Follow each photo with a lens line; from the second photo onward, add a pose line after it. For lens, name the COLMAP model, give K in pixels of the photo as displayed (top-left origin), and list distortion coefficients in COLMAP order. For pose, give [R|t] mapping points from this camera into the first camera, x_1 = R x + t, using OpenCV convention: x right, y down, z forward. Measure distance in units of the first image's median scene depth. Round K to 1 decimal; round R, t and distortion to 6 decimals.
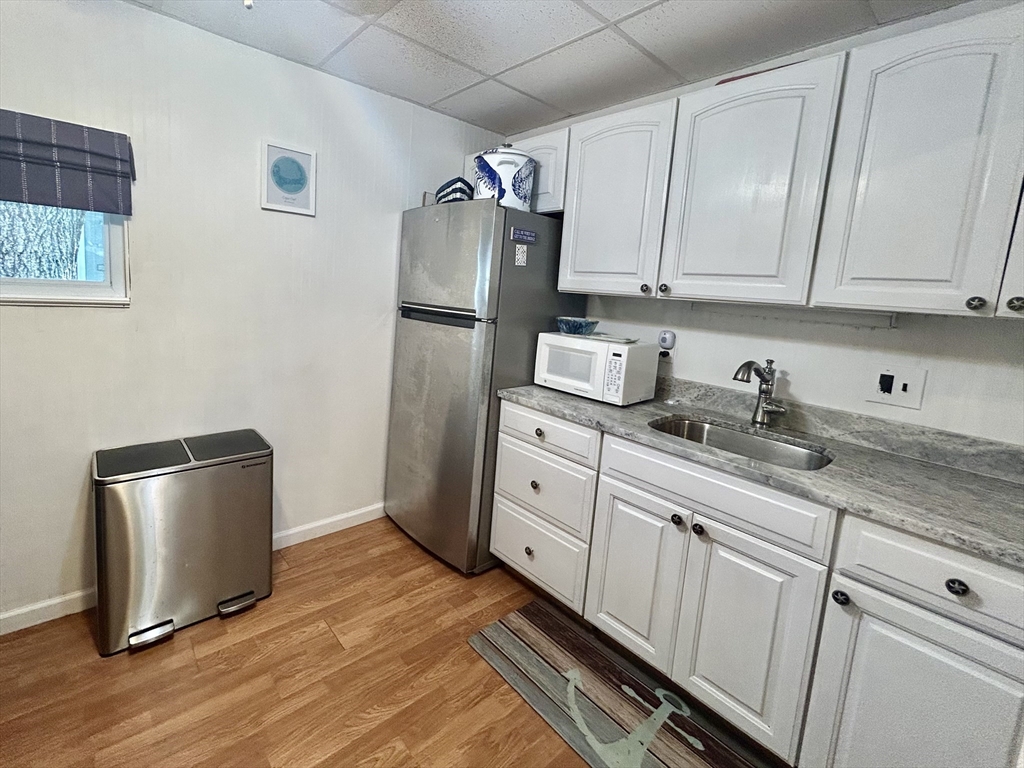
lens RADIAL K [[453.7, 0, 458.2], [0, 453.7, 344.9], [0, 0, 1]] dist [0.000015, 0.000246]
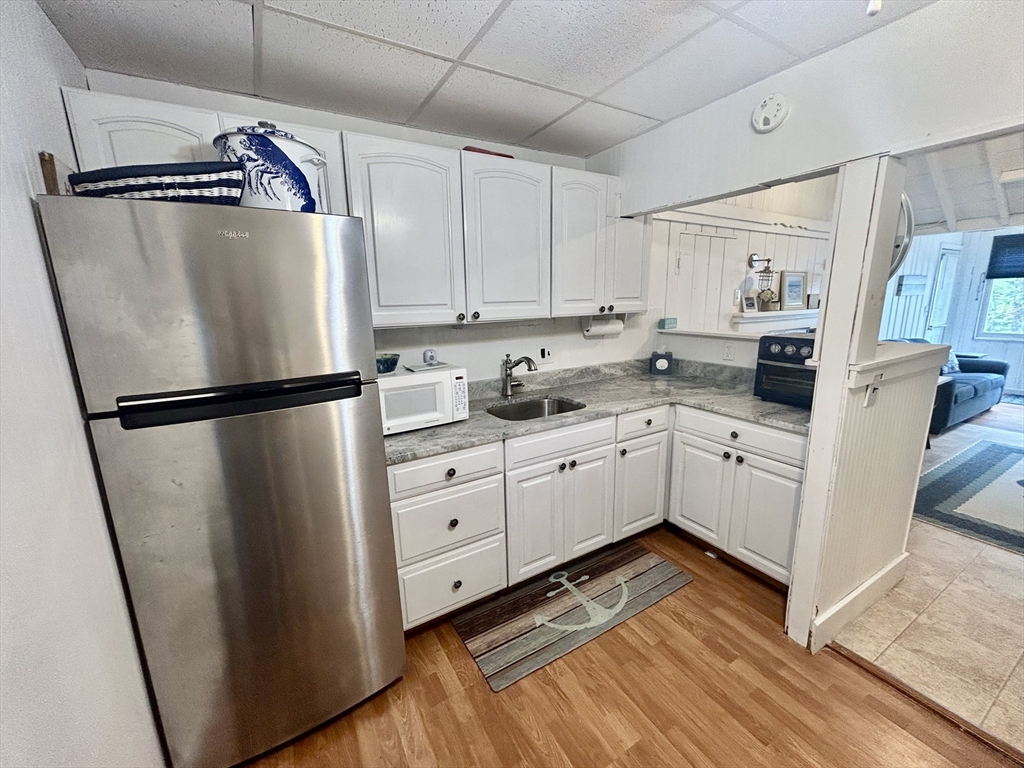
lens RADIAL K [[413.2, 0, 515.4], [0, 413.2, 382.9], [0, 0, 1]] dist [0.001933, 0.000311]
pose [[0.140352, -0.268479, 0.953006, -0.669874], [0.159606, 0.956080, 0.245840, -0.213967], [-0.977153, 0.117601, 0.177039, 0.736720]]
